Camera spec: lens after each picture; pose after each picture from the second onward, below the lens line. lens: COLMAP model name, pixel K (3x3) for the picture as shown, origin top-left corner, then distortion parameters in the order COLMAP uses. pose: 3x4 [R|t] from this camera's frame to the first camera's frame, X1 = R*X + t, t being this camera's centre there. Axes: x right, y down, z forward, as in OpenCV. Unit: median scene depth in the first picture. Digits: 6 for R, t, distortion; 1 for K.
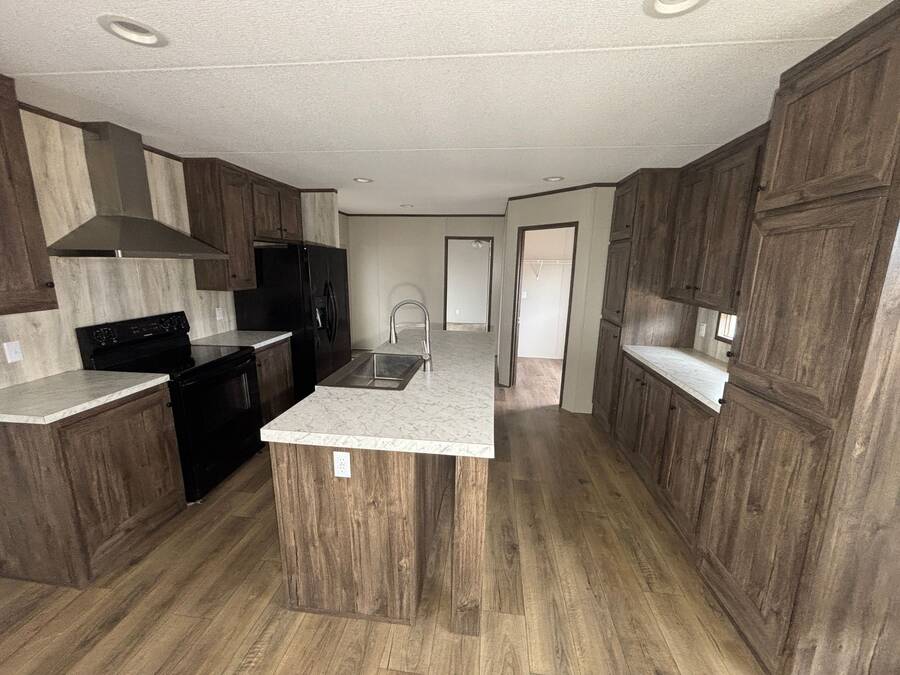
lens RADIAL K [[364.6, 0, 450.0], [0, 364.6, 337.5], [0, 0, 1]] dist [-0.001869, 0.000367]
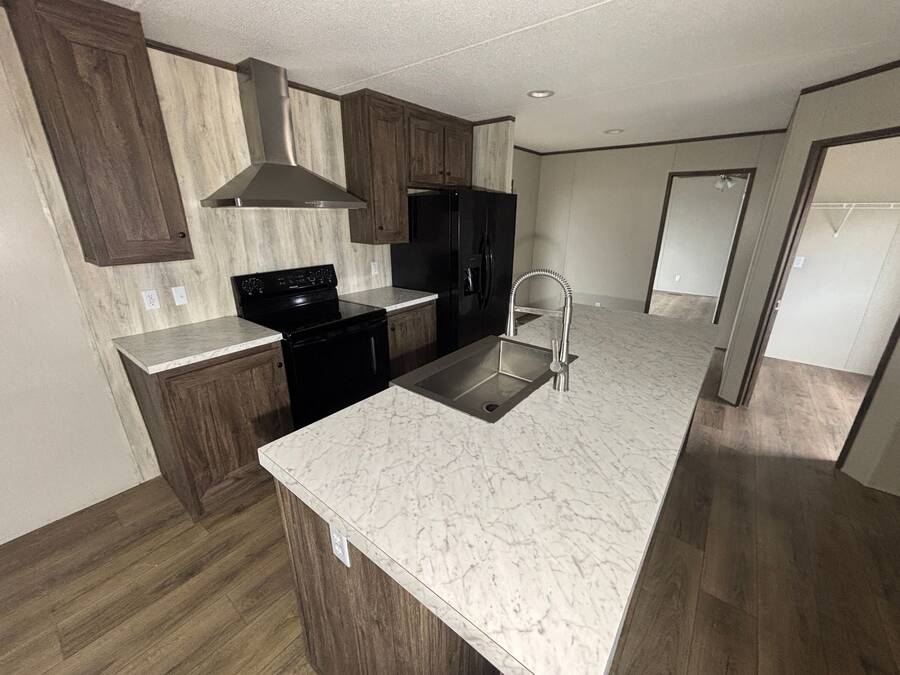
lens RADIAL K [[364.6, 0, 450.0], [0, 364.6, 337.5], [0, 0, 1]] dist [-0.001869, 0.000367]
pose [[0.850345, 0.155317, -0.502782, 0.062258], [-0.094307, 0.984961, 0.144769, -0.052180], [0.517706, -0.075688, 0.852204, 0.324989]]
